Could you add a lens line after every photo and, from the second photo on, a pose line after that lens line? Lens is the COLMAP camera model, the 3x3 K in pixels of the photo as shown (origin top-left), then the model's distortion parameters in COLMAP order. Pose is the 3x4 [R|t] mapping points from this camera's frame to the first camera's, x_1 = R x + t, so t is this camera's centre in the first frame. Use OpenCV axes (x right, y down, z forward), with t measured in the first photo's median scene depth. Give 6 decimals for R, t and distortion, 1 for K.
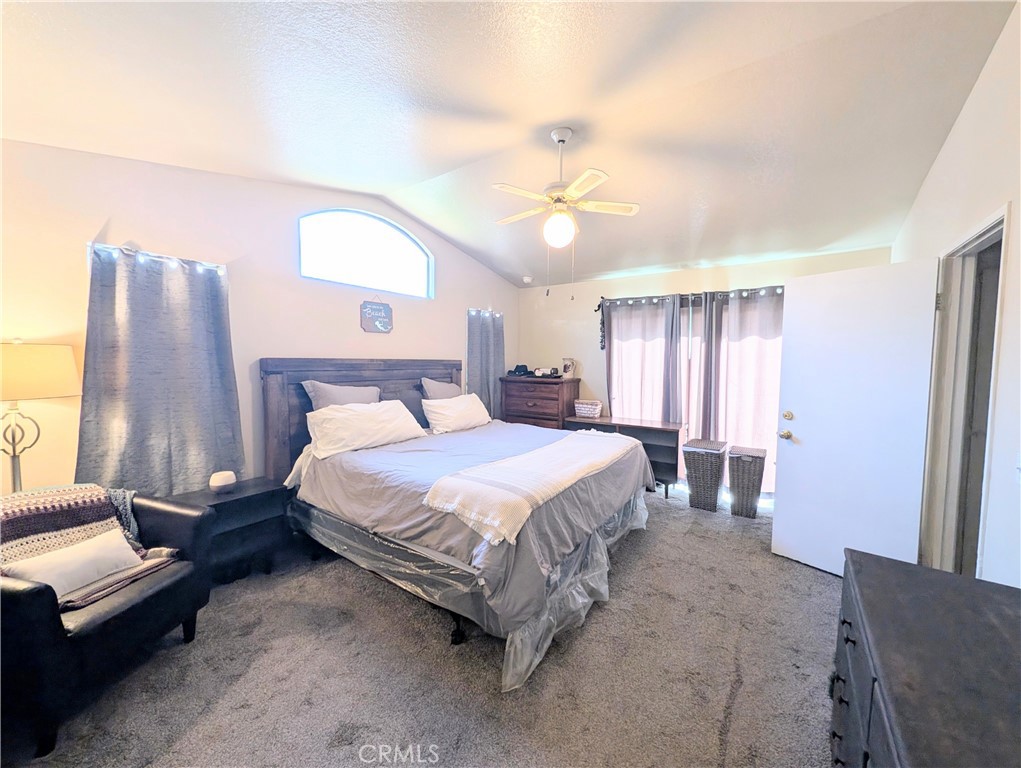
lens RADIAL K [[394.8, 0, 513.1], [0, 394.8, 382.8], [0, 0, 1]] dist [-0.000864, 0.000166]
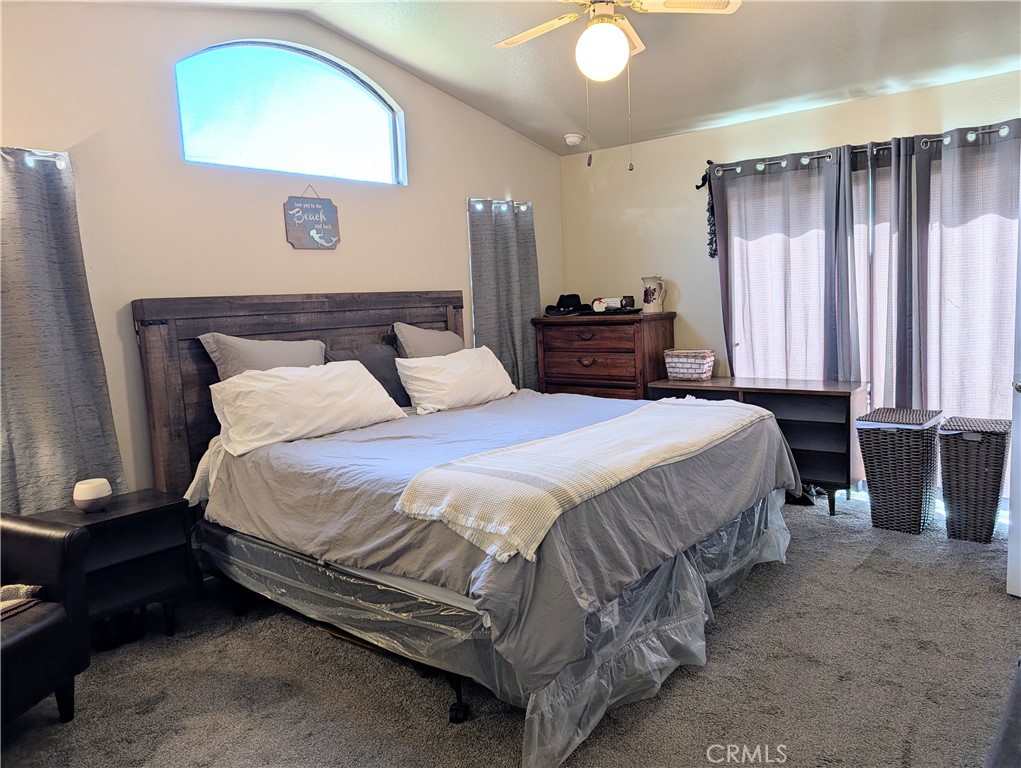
lens RADIAL K [[738.2, 0, 512.8], [0, 738.2, 380.9], [0, 0, 1]] dist [0.008016, -0.007114]
pose [[0.994836, -0.043814, -0.091551, 0.057095], [0.048974, 0.997290, 0.054893, 0.030164], [0.088898, -0.059093, 0.994286, -0.112496]]
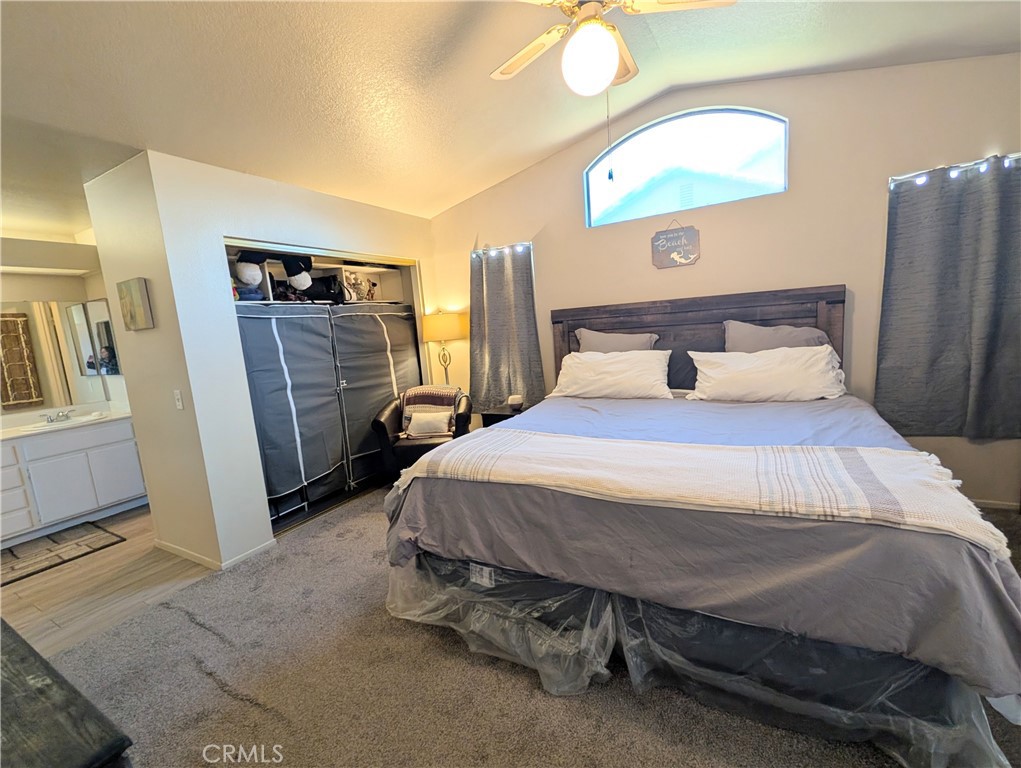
lens RADIAL K [[426.6, 0, 510.5], [0, 426.6, 384.0], [0, 0, 1]] dist [0.000298, 0.000289]
pose [[0.106039, 0.124232, -0.986571, 0.675452], [0.024273, 0.991546, 0.127468, -0.008783], [0.994066, -0.037463, 0.102127, 0.723340]]
